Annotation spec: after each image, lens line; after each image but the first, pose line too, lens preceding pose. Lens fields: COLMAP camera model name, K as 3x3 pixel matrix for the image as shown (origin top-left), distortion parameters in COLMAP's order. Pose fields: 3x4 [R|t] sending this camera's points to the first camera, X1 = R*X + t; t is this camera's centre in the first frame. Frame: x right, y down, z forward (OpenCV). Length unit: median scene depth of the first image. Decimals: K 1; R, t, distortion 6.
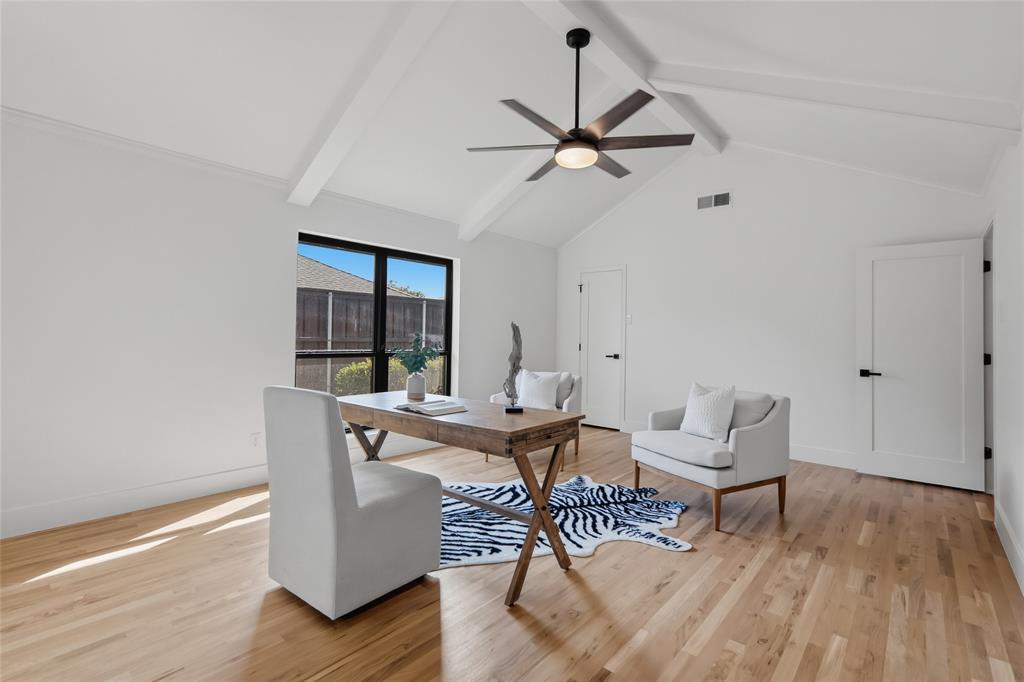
lens RADIAL K [[452.6, 0, 511.7], [0, 452.6, 337.0], [0, 0, 1]] dist [-0.002637, 0.004578]
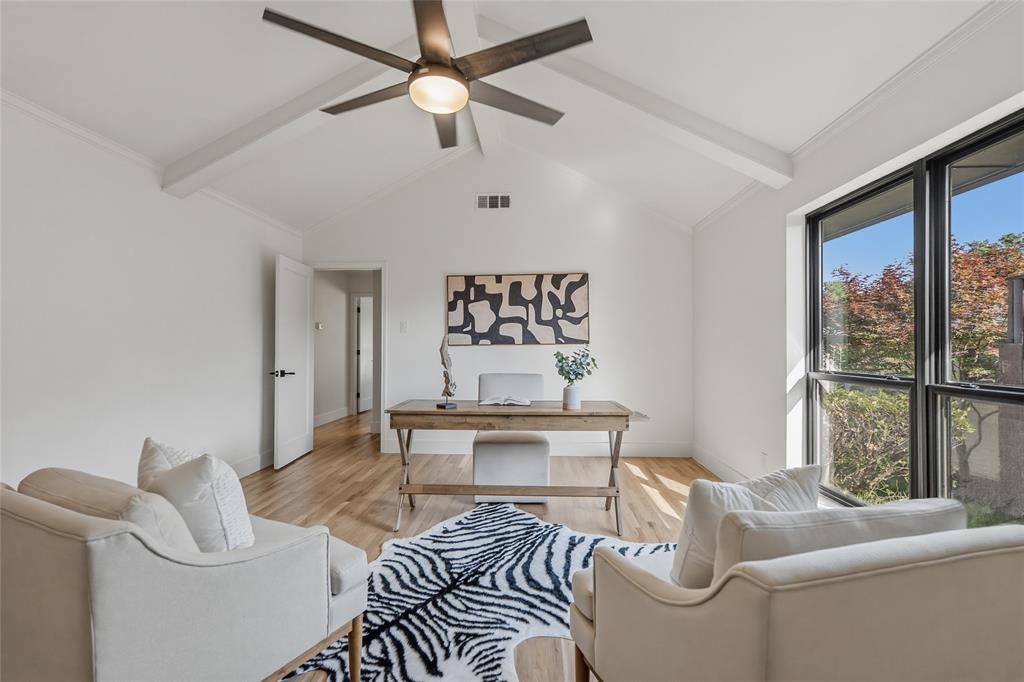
lens RADIAL K [[452.6, 0, 511.5], [0, 452.6, 343.6], [0, 0, 1]] dist [-0.002637, 0.004578]
pose [[-0.777526, -0.019908, -0.628536, 0.524130], [-0.011454, 0.999781, -0.017498, 0.013870], [0.628747, -0.006405, -0.777584, 1.710729]]
